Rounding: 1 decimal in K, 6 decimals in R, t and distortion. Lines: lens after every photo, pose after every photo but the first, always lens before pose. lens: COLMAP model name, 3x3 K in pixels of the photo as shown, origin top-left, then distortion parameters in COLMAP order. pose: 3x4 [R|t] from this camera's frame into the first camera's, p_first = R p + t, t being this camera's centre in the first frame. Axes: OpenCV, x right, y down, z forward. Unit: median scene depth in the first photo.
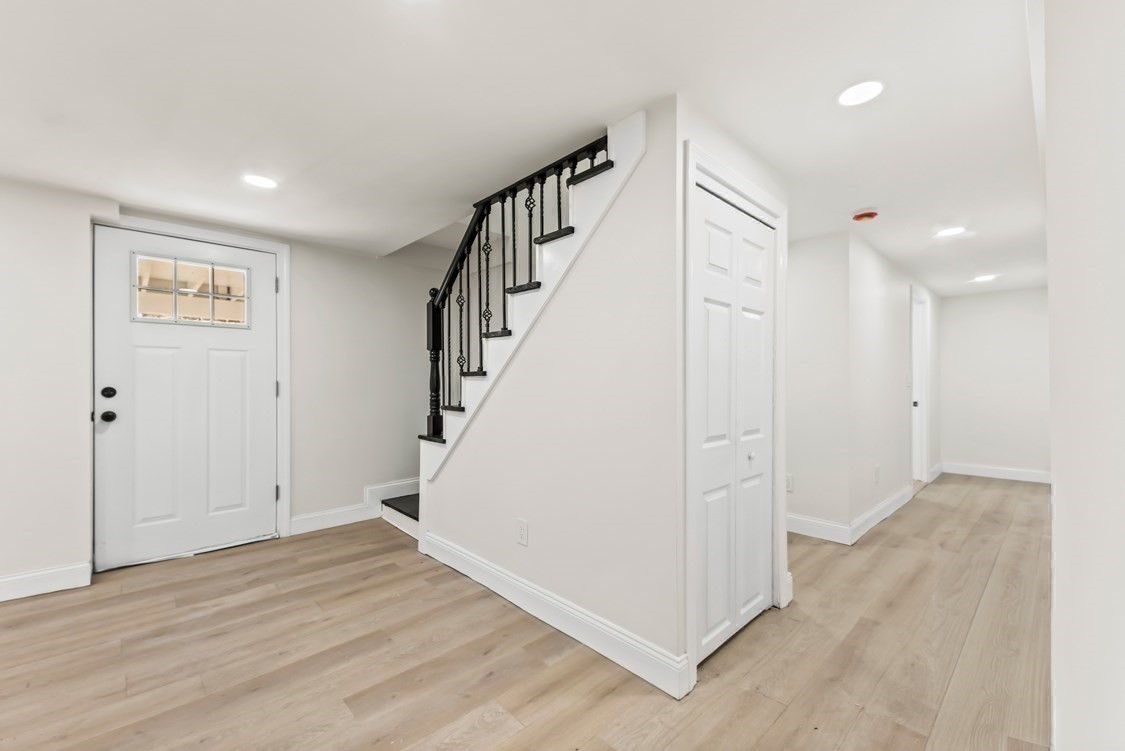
lens RADIAL K [[465.0, 0, 561.4], [0, 465.0, 381.8], [0, 0, 1]] dist [0.009464, -0.001730]
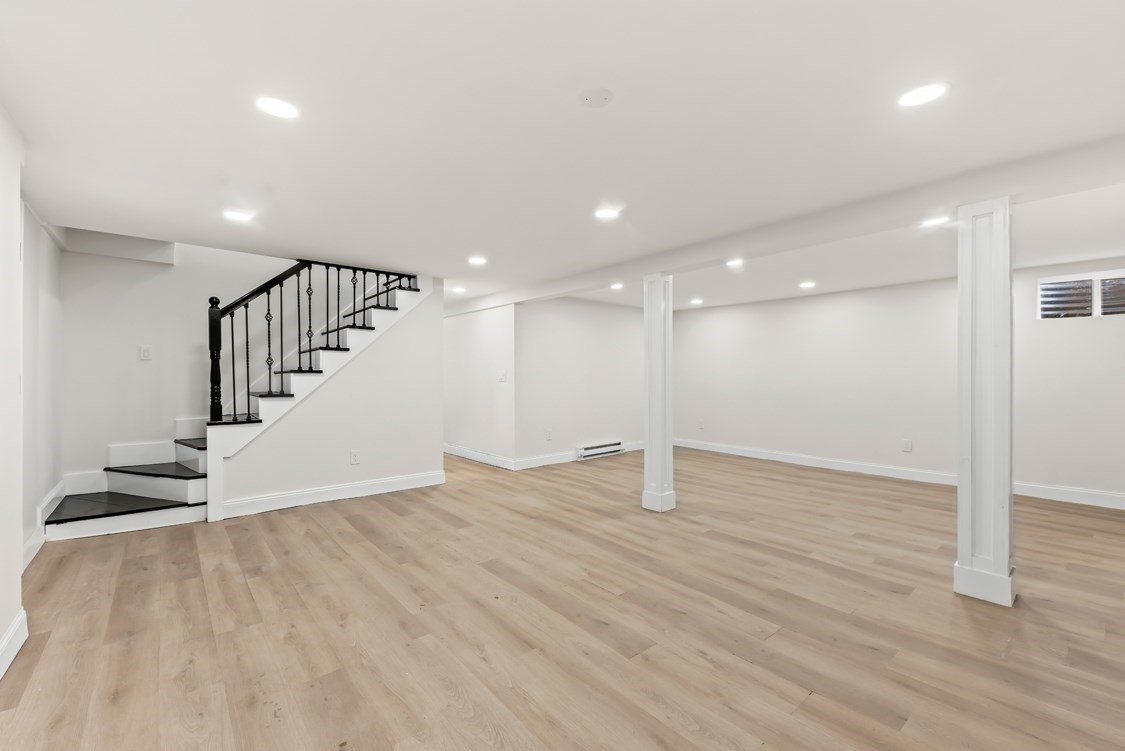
lens RADIAL K [[465.0, 0, 555.6], [0, 465.0, 377.5], [0, 0, 1]] dist [0.009464, -0.001730]
pose [[0.072545, -0.006017, 0.997347, -1.791253], [0.002078, 0.999981, 0.005881, -0.003668], [-0.997363, 0.001646, 0.072556, 0.060969]]
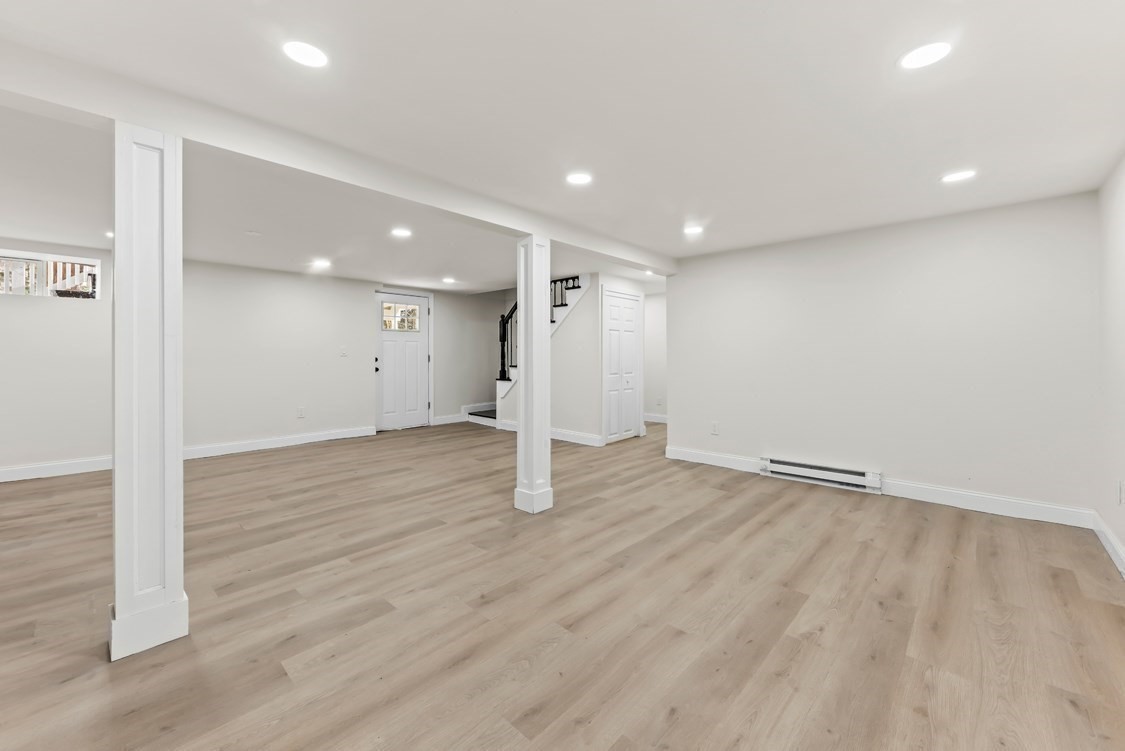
lens RADIAL K [[431.4, 0, 566.5], [0, 431.4, 369.2], [0, 0, 1]] dist [-0.000646, -0.000425]
pose [[0.996768, -0.001130, 0.080326, -0.167194], [-0.001411, 0.999501, 0.031569, 0.000324], [-0.080321, -0.031581, 0.996269, -1.464831]]
